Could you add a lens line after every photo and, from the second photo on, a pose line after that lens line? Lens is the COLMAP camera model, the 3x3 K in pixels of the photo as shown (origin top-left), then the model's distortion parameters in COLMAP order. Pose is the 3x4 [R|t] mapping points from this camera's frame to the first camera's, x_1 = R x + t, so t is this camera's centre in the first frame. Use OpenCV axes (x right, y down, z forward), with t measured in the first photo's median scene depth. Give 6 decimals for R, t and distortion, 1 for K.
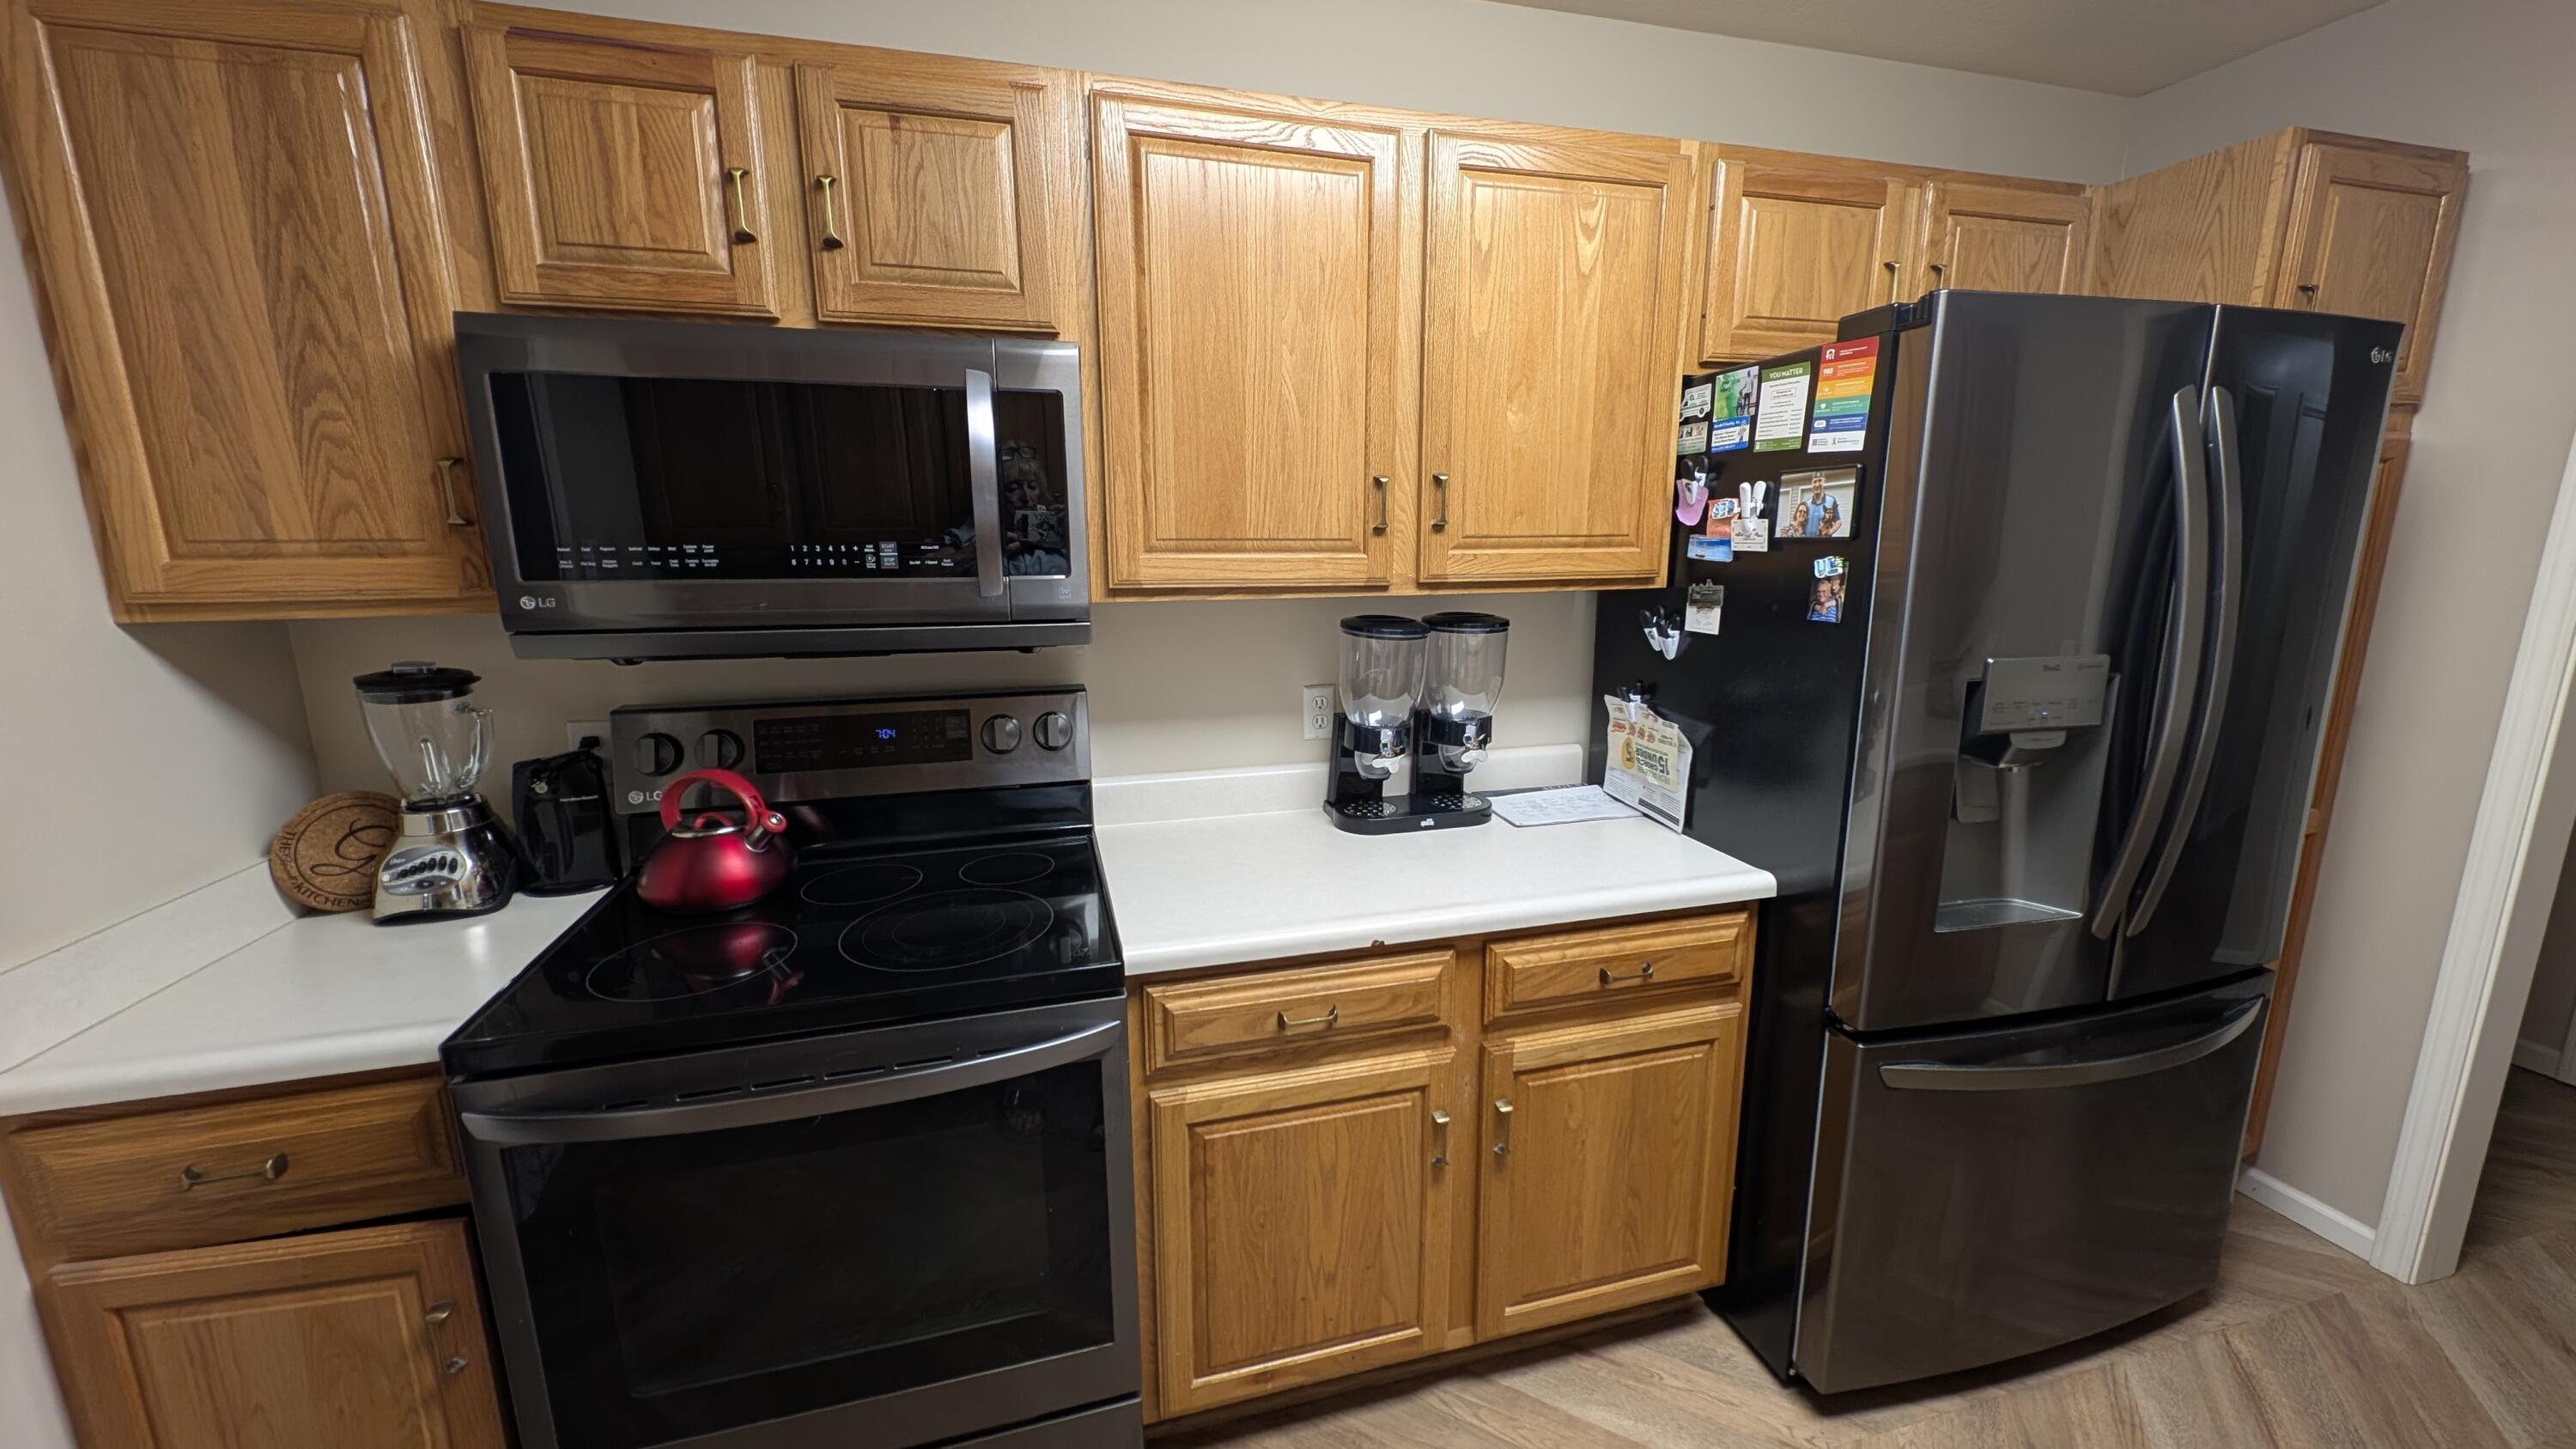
lens RADIAL K [[951.4, 0, 1289.0], [0, 951.4, 719.4], [0, 0, 1]] dist [0.013391, -0.004382]
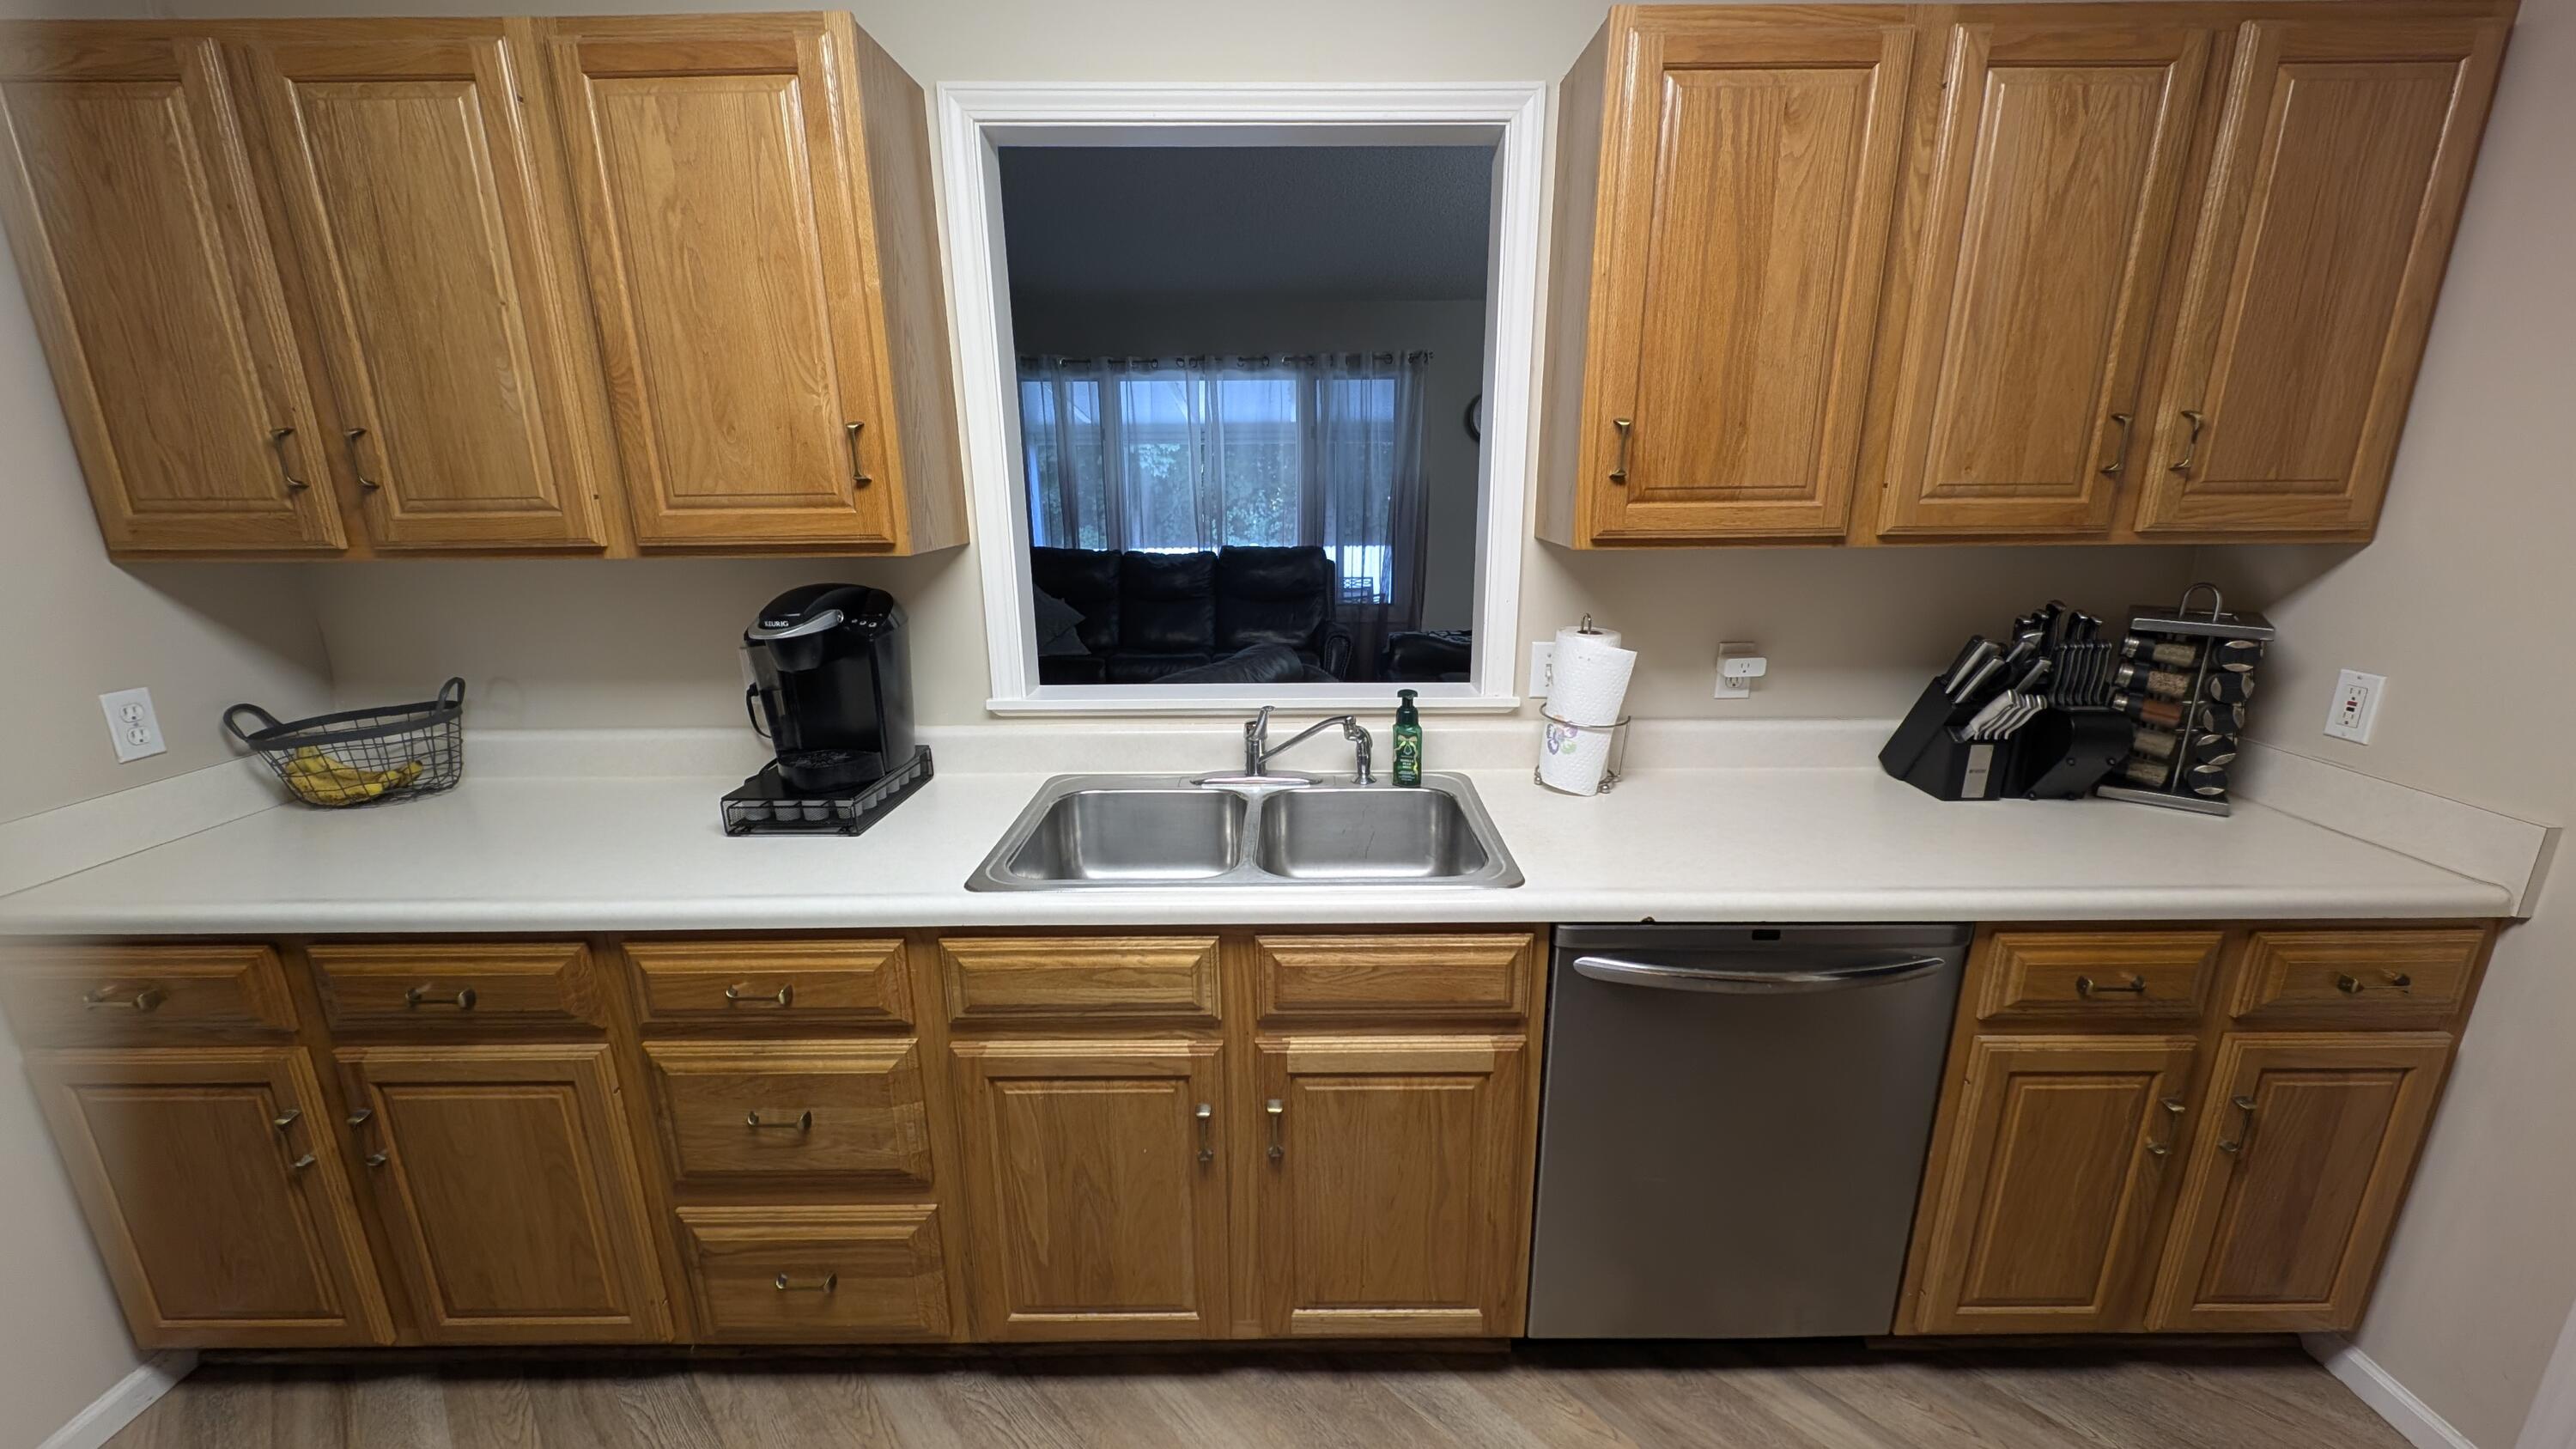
lens RADIAL K [[956.0, 0, 1294.5], [0, 956.0, 739.2], [0, 0, 1]] dist [-0.002978, -0.000216]
pose [[0.967926, 0.063300, -0.243132, 0.536258], [-0.046853, 0.996242, 0.072851, -0.031291], [0.246830, -0.059123, 0.967254, 0.137112]]
